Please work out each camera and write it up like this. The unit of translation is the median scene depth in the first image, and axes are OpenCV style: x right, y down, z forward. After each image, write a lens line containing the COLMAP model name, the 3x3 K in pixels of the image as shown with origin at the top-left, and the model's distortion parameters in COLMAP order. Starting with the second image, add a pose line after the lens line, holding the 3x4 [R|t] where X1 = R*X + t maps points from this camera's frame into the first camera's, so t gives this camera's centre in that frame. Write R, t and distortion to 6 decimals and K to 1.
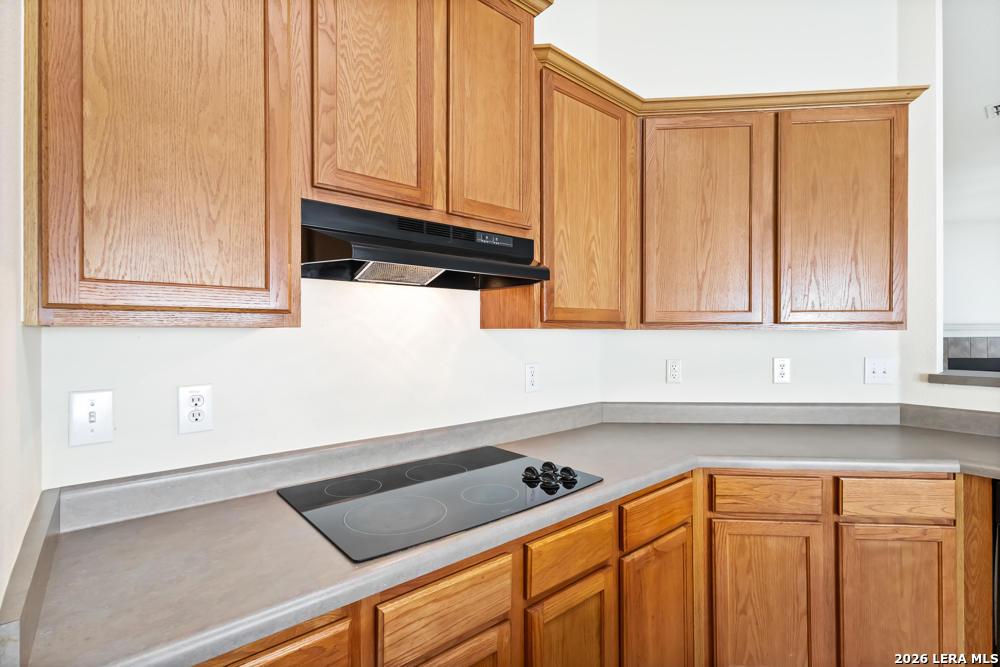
lens RADIAL K [[460.9, 0, 496.3], [0, 460.9, 333.5], [0, 0, 1]] dist [0.002116, 0.000442]
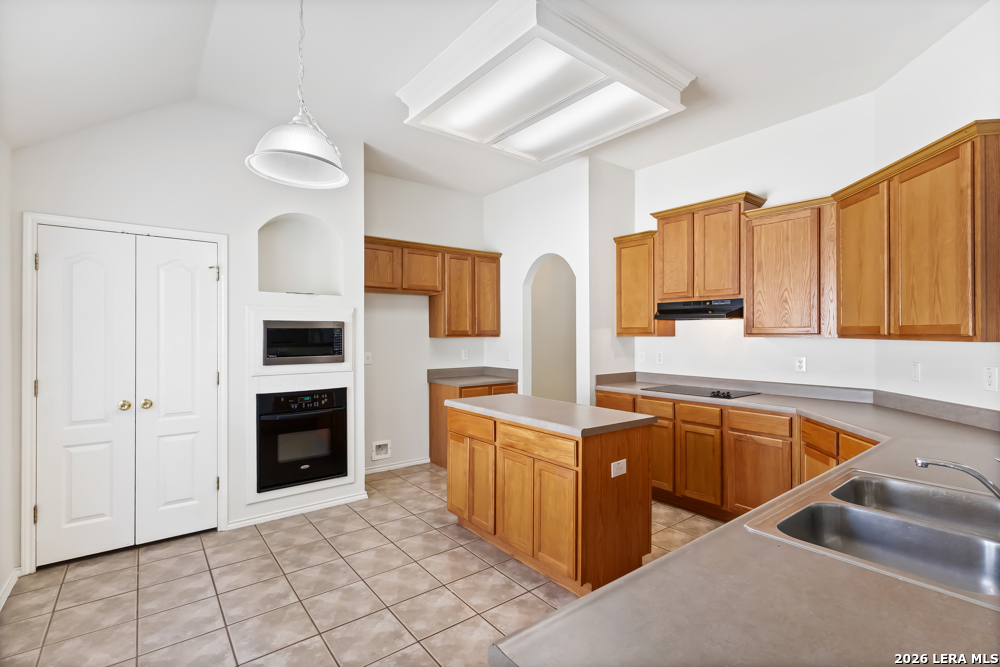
lens RADIAL K [[460.9, 0, 497.2], [0, 460.9, 333.9], [0, 0, 1]] dist [0.002116, 0.000442]
pose [[-0.032805, 0.000423, -0.999462, 2.371607], [0.001545, 0.999999, 0.000372, -0.029147], [0.999461, -0.001532, -0.032806, -0.139115]]
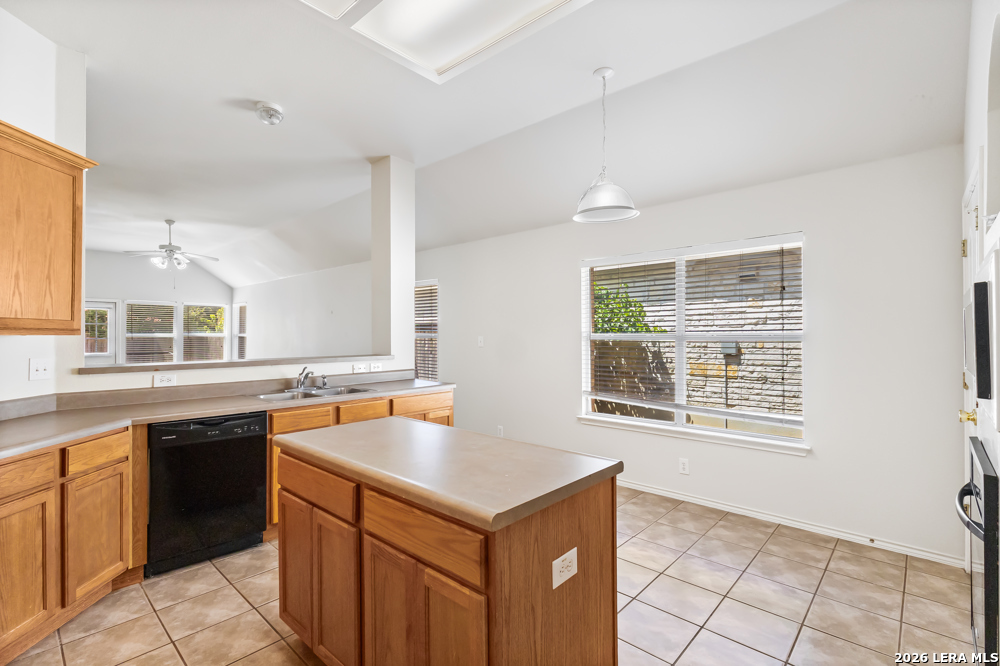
lens RADIAL K [[460.9, 0, 498.7], [0, 460.9, 332.5], [0, 0, 1]] dist [0.002116, 0.000442]
pose [[-0.123198, 0.009638, 0.992335, -0.704821], [0.003941, 0.999950, -0.009223, 0.002311], [-0.992374, 0.002774, -0.123230, -0.056108]]
